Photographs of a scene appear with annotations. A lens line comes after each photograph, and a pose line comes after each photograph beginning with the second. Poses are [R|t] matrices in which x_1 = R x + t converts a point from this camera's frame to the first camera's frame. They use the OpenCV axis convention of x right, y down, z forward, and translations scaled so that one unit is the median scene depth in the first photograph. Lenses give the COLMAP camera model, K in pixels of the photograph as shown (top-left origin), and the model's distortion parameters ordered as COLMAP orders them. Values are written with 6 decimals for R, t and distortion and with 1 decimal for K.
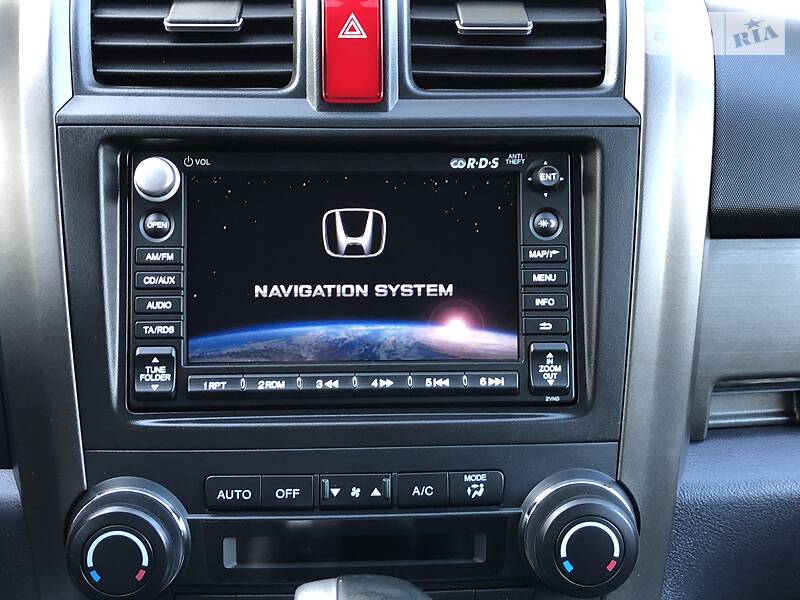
lens RADIAL K [[1153.3, 0, 400.0], [0, 1153.3, 300.0], [0, 0, 1]] dist [0.097974, -0.034906]
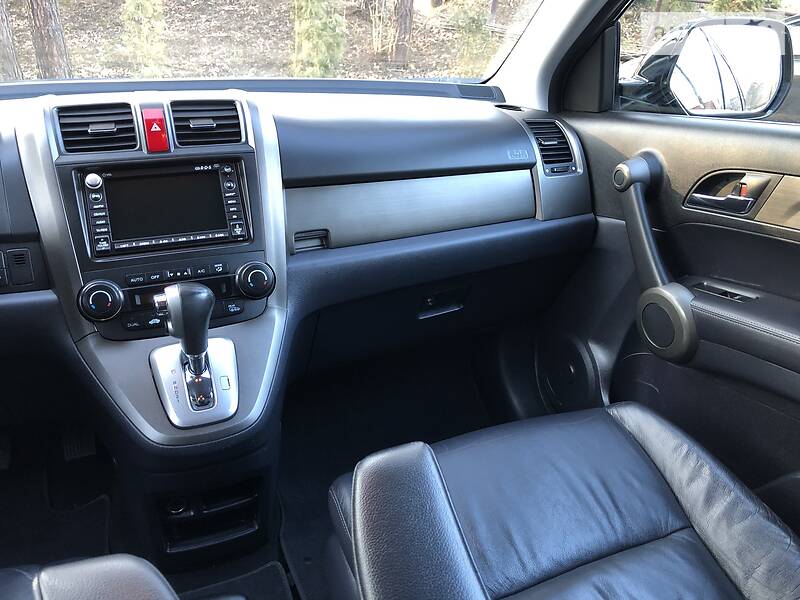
lens RADIAL K [[662.0, 0, 400.0], [0, 662.0, 300.0], [0, 0, 1]] dist [-0.003757, 0.013125]
pose [[0.941033, -0.142169, 0.306993, -0.034216], [0.163171, 0.985628, -0.043728, 0.396947], [-0.296364, 0.091242, 0.950707, -0.815619]]
